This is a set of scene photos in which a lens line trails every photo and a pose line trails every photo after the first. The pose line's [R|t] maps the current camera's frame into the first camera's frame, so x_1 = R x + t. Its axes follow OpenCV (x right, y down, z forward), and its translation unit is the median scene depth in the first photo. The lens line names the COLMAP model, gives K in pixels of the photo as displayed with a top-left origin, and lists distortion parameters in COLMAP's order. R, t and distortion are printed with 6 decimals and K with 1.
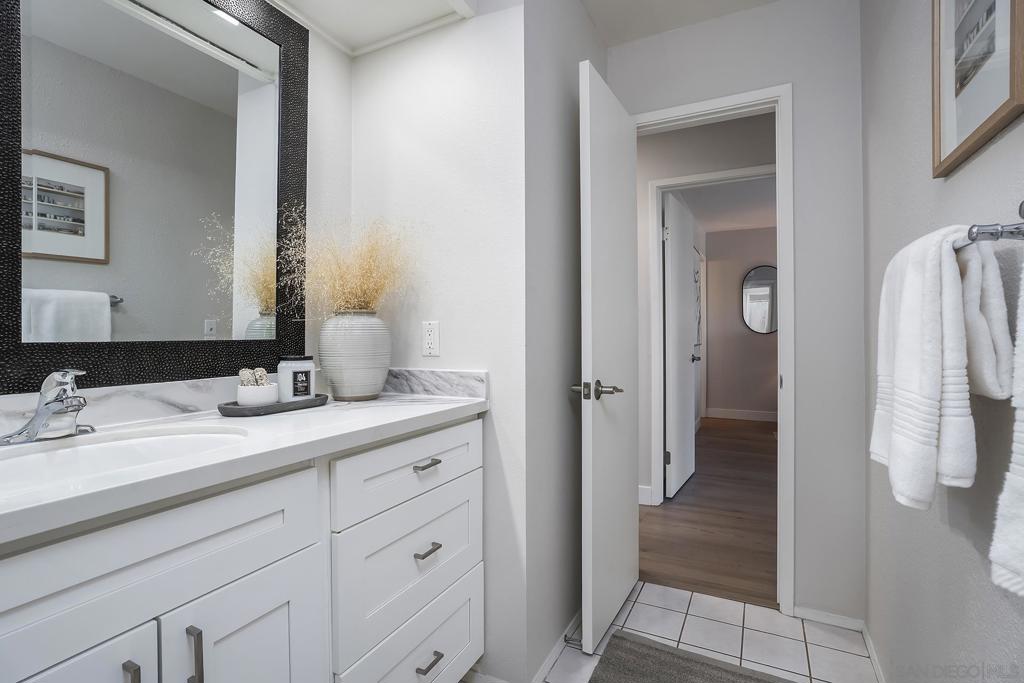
lens RADIAL K [[490.4, 0, 510.4], [0, 490.4, 327.2], [0, 0, 1]] dist [-0.000658, -0.000103]
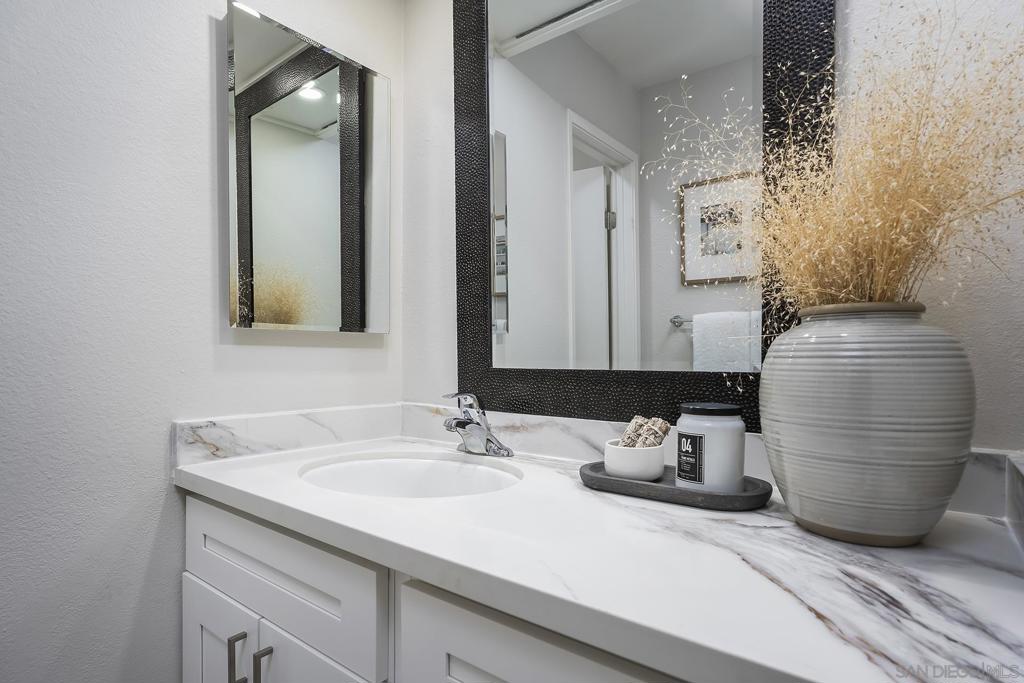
lens RADIAL K [[542.1, 0, 509.6], [0, 542.1, 362.3], [0, 0, 1]] dist [-0.000421, 0.000196]
pose [[-0.207039, 0.007444, -0.978304, 0.215657], [0.006701, 0.999958, 0.006191, 0.009225], [0.978310, -0.005274, -0.207081, 1.084651]]
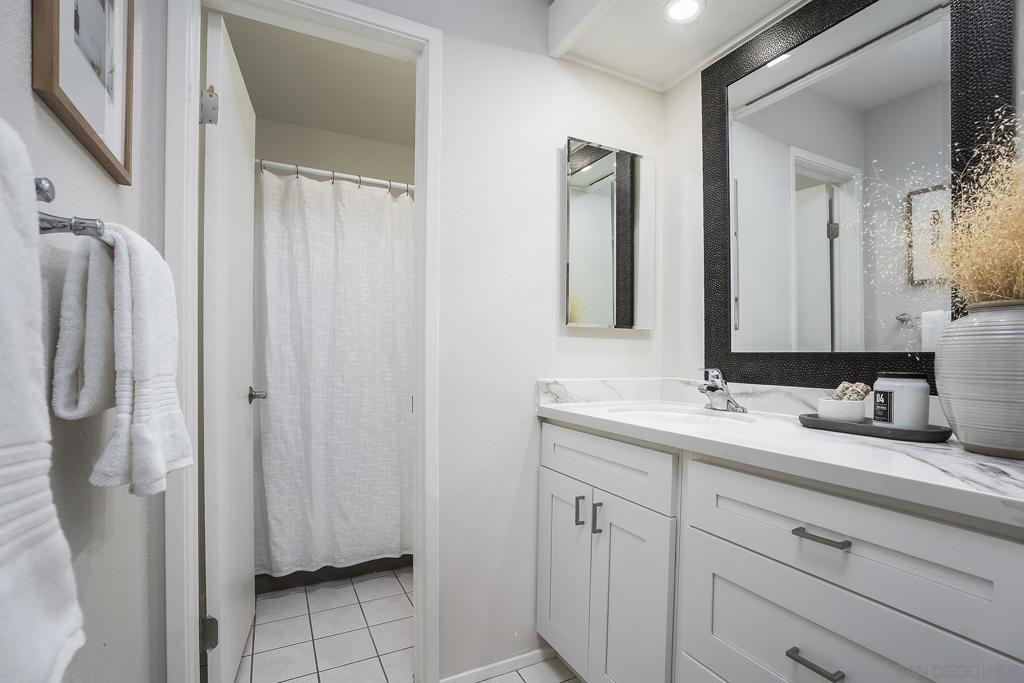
lens RADIAL K [[478.7, 0, 513.0], [0, 478.7, 357.5], [0, 0, 1]] dist [-0.038437, 0.013884]
pose [[-0.589129, -0.004695, -0.808025, 0.622639], [-0.003380, 0.999989, -0.003347, 0.047620], [0.808032, 0.000760, -0.589139, 1.122989]]
